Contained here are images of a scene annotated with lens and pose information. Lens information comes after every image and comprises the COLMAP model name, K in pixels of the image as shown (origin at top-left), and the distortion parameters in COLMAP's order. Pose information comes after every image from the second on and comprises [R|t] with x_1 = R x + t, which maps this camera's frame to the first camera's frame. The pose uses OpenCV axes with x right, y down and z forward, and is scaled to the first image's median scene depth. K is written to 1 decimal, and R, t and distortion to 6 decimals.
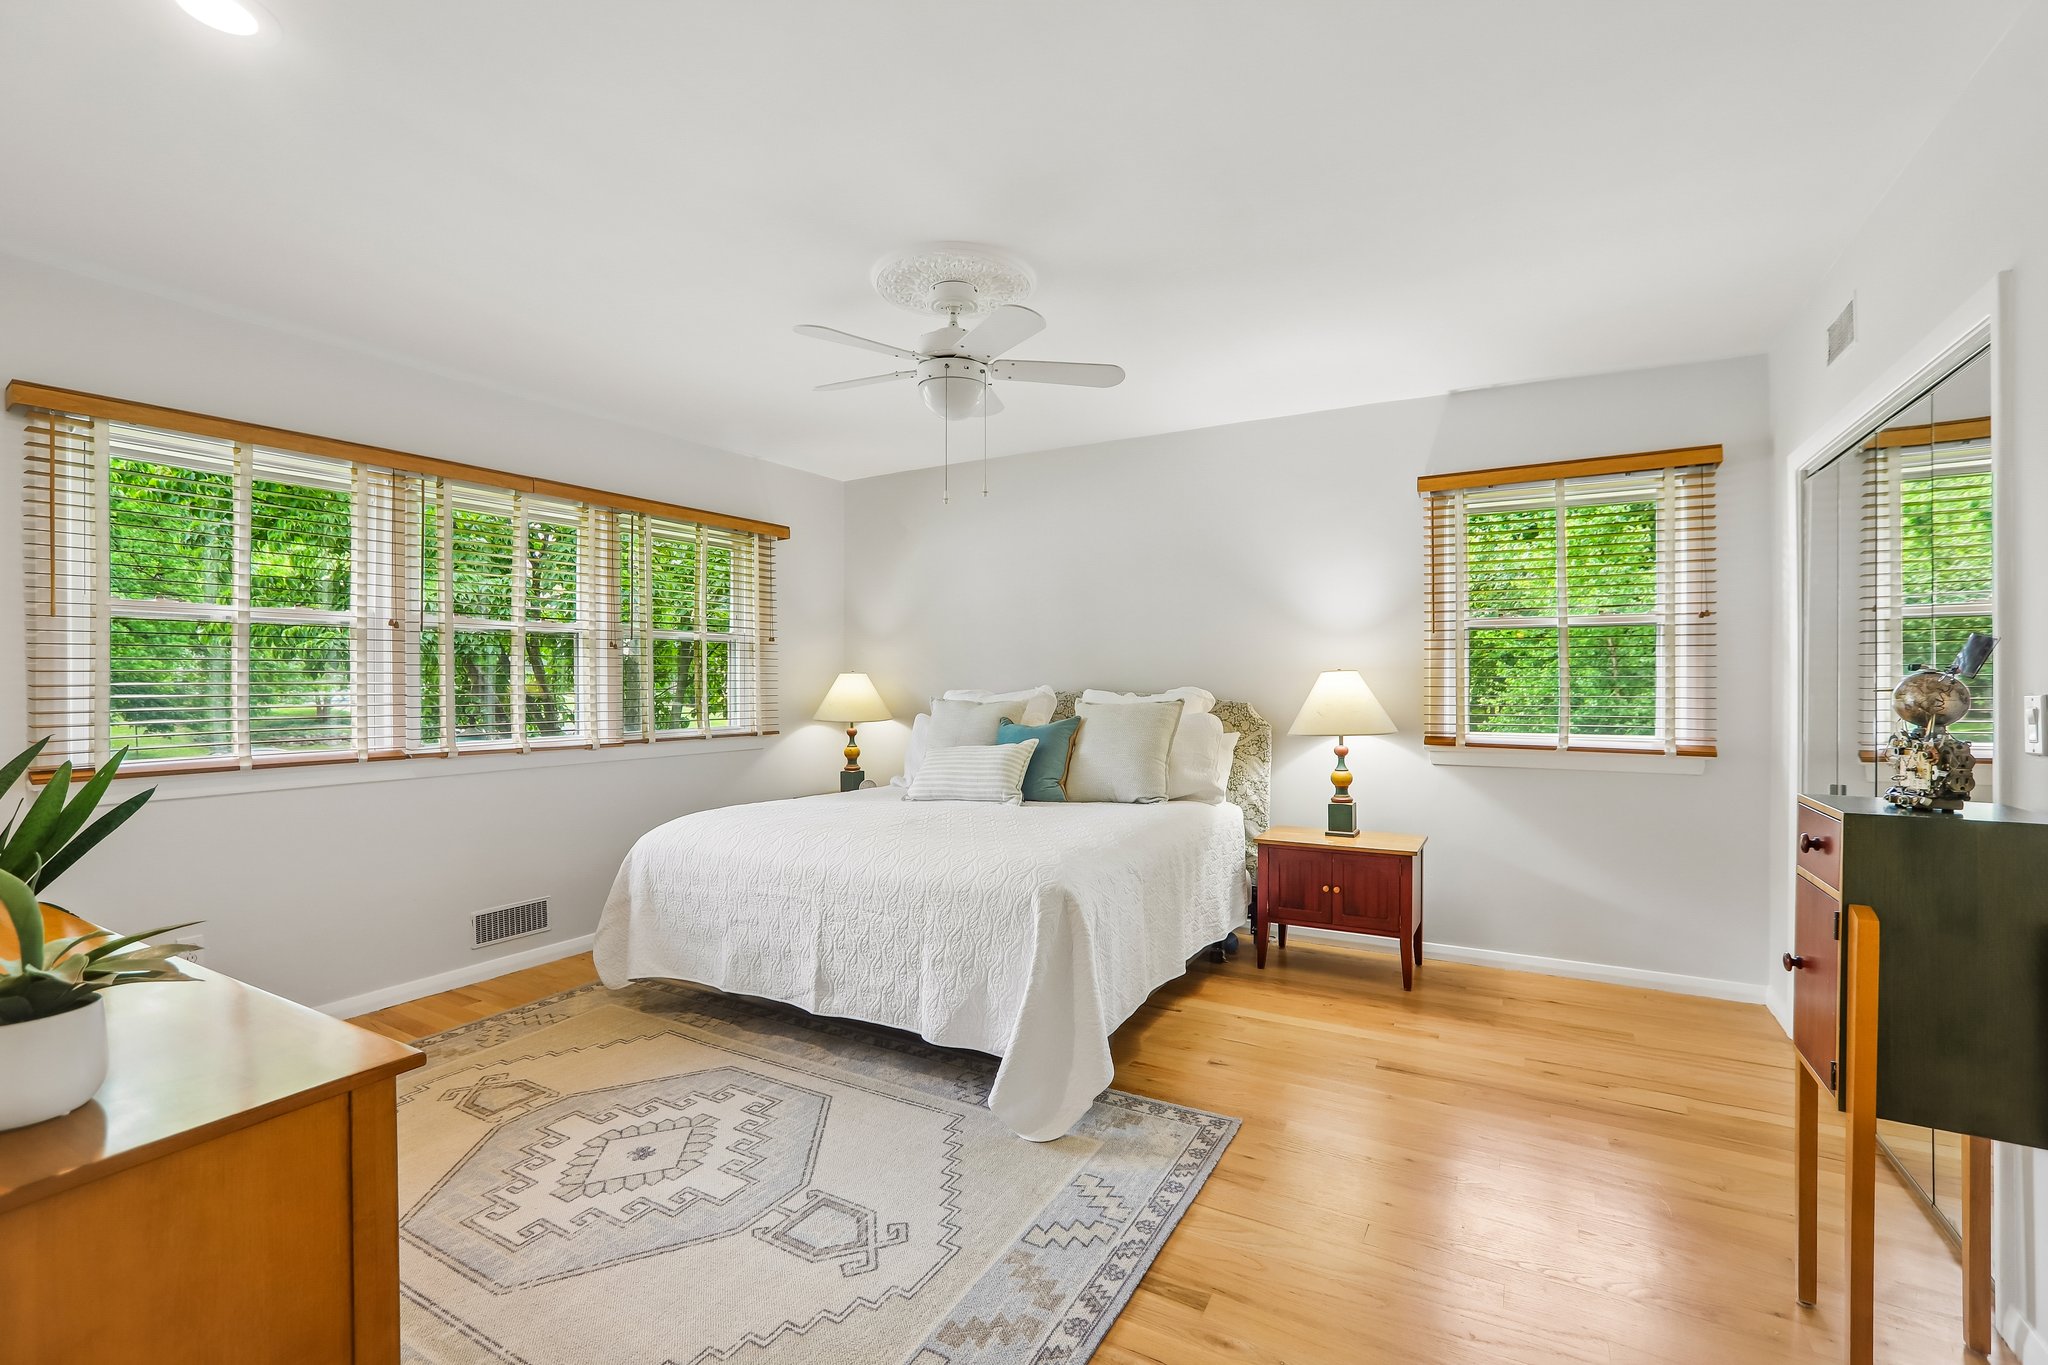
lens RADIAL K [[893.0, 0, 1031.6], [0, 893.0, 680.2], [0, 0, 1]] dist [-0.041817, 0.010697]
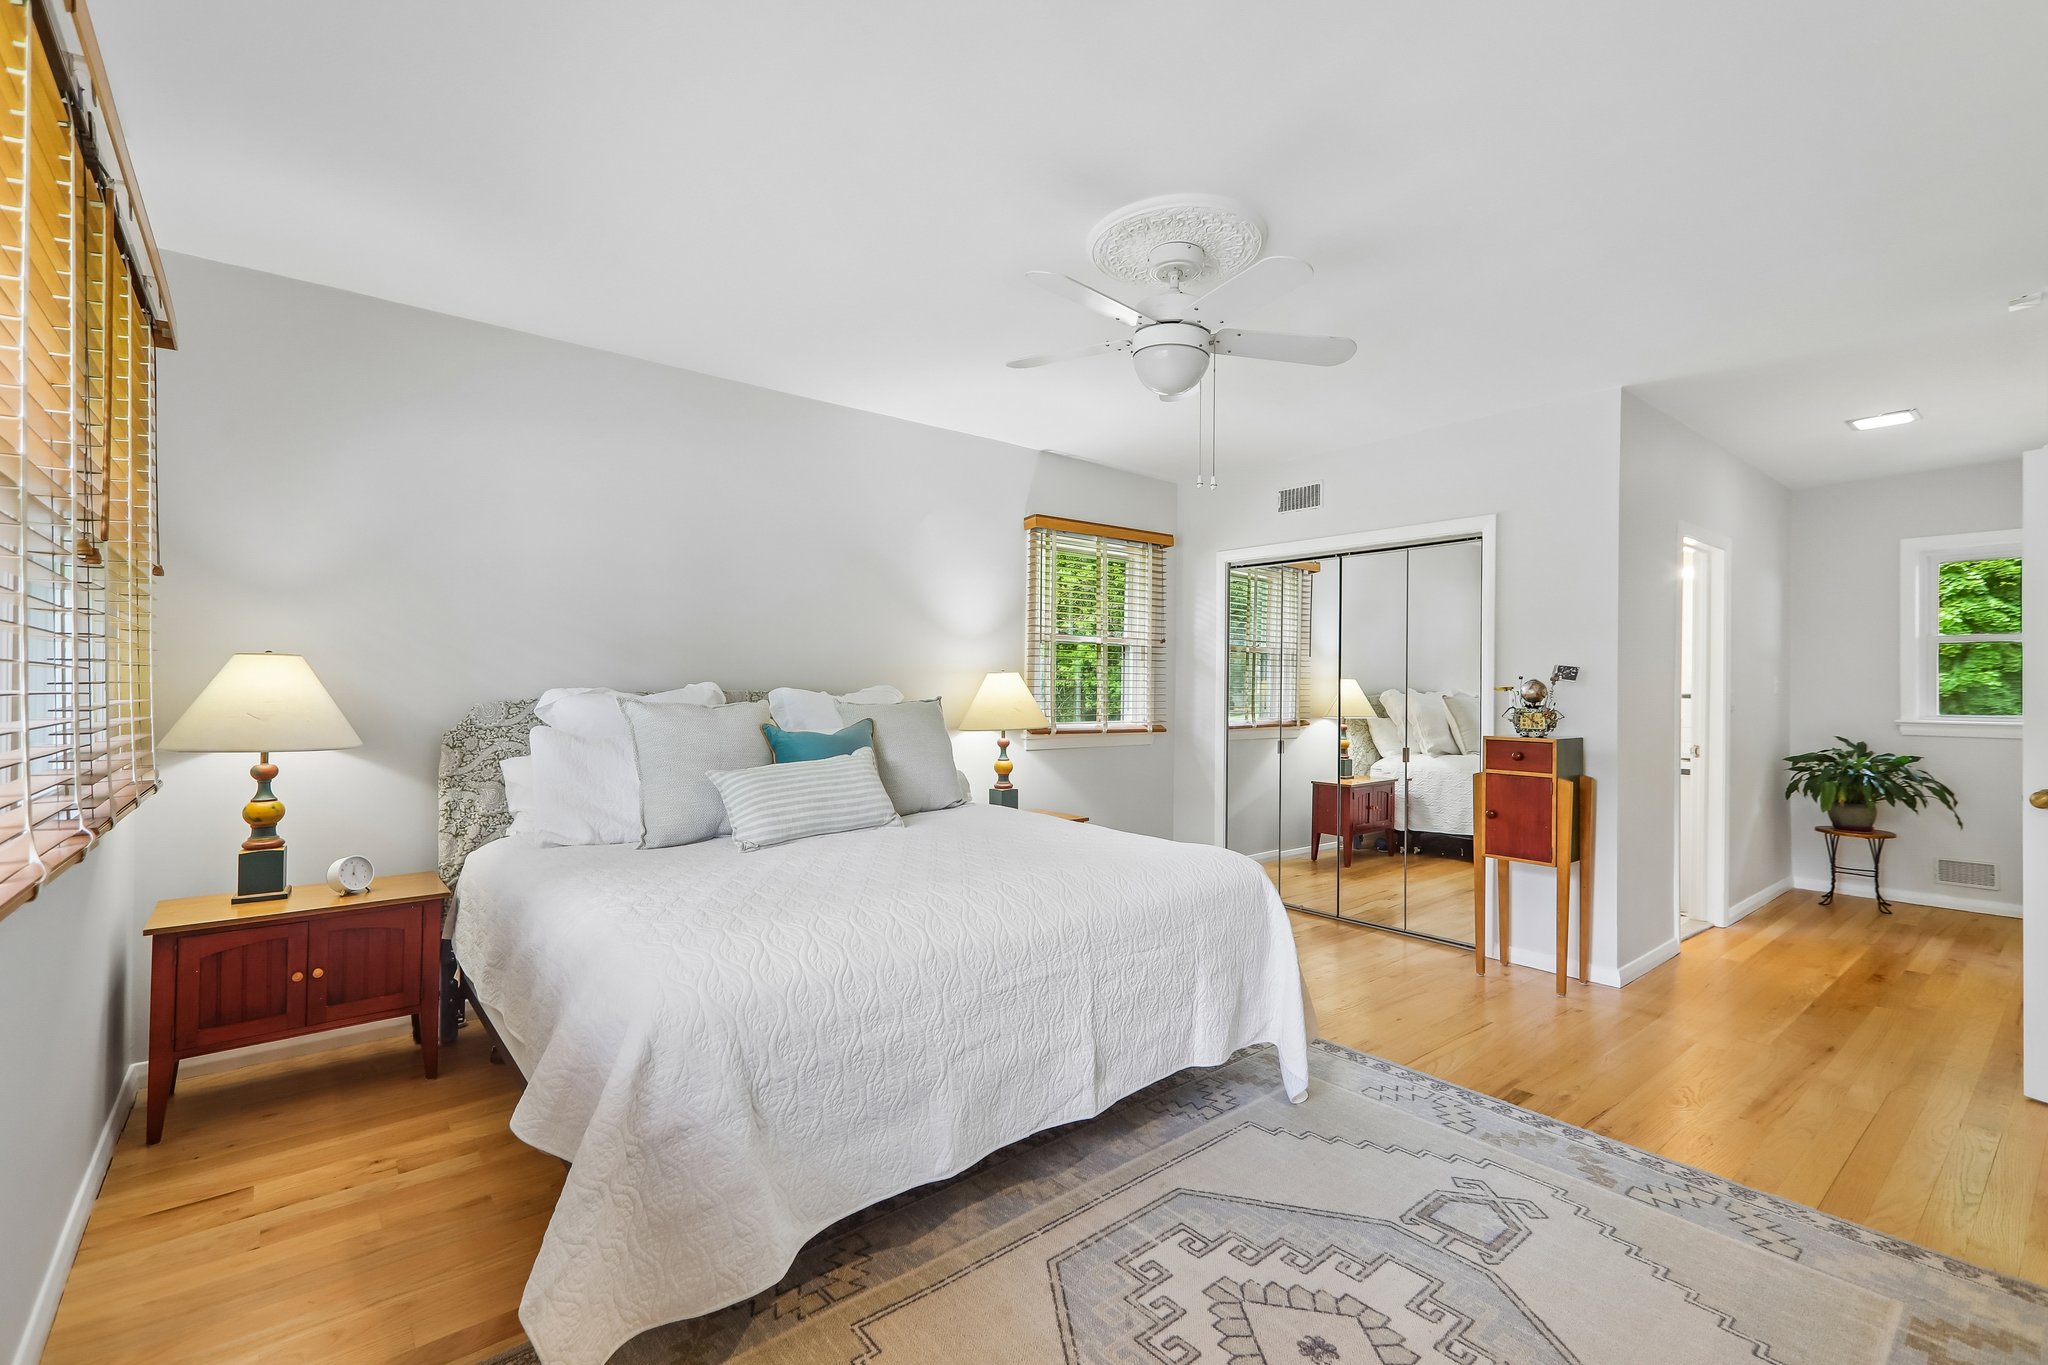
lens RADIAL K [[893.0, 0, 981.8], [0, 893.0, 679.2], [0, 0, 1]] dist [-0.041817, 0.010697]
pose [[0.389623, 0.014543, 0.920860, -1.006113], [0.000642, 0.999871, -0.016062, 0.025346], [-0.920974, 0.006850, 0.389563, 0.832321]]
